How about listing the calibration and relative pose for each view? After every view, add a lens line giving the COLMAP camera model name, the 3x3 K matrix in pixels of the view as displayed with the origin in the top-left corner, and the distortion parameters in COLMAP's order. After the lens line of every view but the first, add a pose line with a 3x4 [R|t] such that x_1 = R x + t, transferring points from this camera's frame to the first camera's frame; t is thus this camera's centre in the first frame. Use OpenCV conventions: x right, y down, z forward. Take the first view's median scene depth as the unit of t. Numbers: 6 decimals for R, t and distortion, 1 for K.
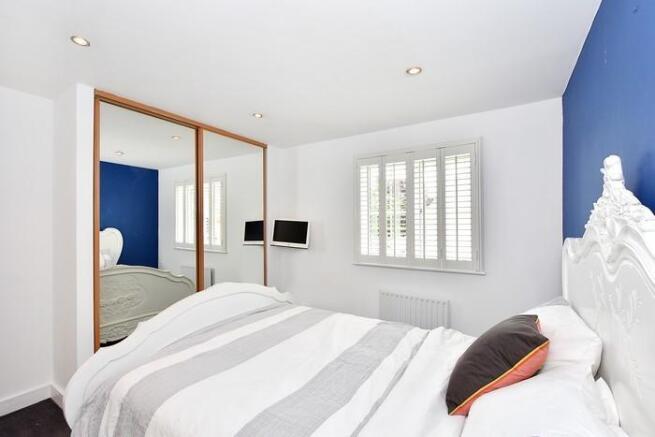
lens RADIAL K [[291.3, 0, 326.6], [0, 291.3, 222.5], [0, 0, 1]] dist [-0.000391, 0.000091]
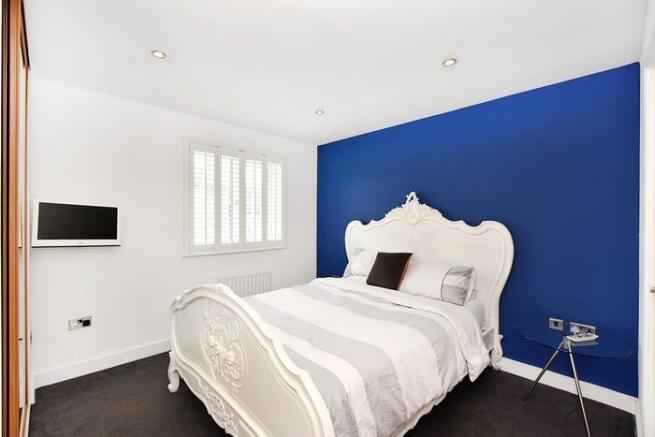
lens RADIAL K [[291.3, 0, 326.9], [0, 291.3, 218.6], [0, 0, 1]] dist [-0.000391, 0.000091]
pose [[0.245564, -0.001136, 0.969380, -0.692663], [-0.017480, 0.999832, 0.005600, 0.012325], [-0.969223, -0.018320, 0.245503, 0.361677]]
